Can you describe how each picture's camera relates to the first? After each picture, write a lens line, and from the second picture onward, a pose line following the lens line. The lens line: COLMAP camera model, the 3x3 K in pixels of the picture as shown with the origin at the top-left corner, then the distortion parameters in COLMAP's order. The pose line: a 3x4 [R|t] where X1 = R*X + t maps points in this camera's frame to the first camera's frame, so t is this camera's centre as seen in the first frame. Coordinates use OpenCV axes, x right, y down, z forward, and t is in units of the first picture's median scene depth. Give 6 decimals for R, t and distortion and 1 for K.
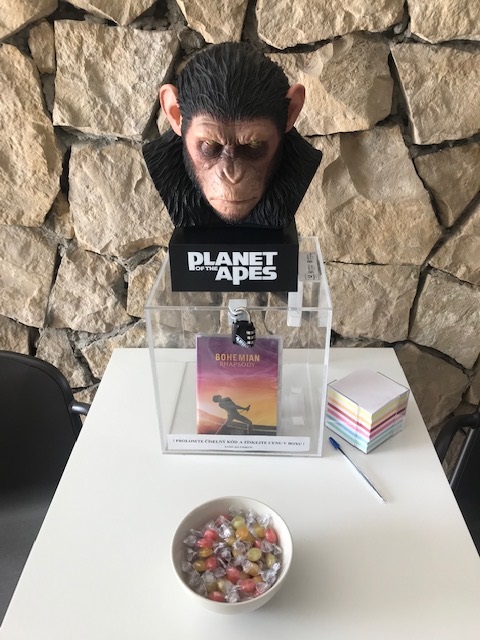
lens RADIAL K [[527.5, 0, 240.0], [0, 527.5, 320.0], [0, 0, 1]] dist [0.003780, 0.008459]
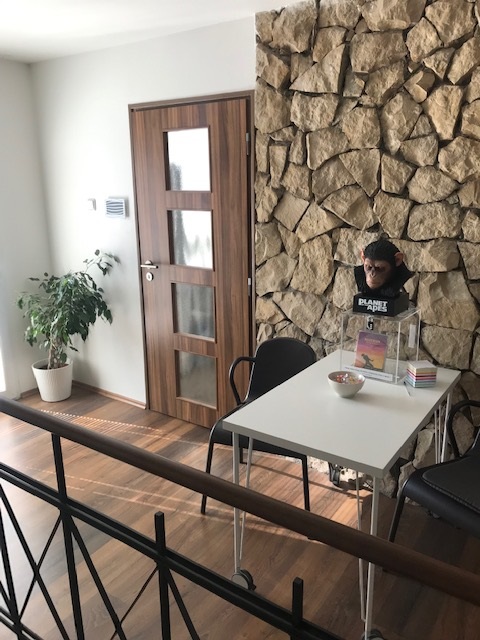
lens RADIAL K [[527.5, 0, 240.0], [0, 527.5, 320.0], [0, 0, 1]] dist [0.003780, 0.008459]
pose [[0.836124, 0.142735, -0.529645, 0.784825], [-0.280826, 0.940807, -0.189788, 0.624545], [0.471204, 0.307424, 0.826715, -1.505148]]
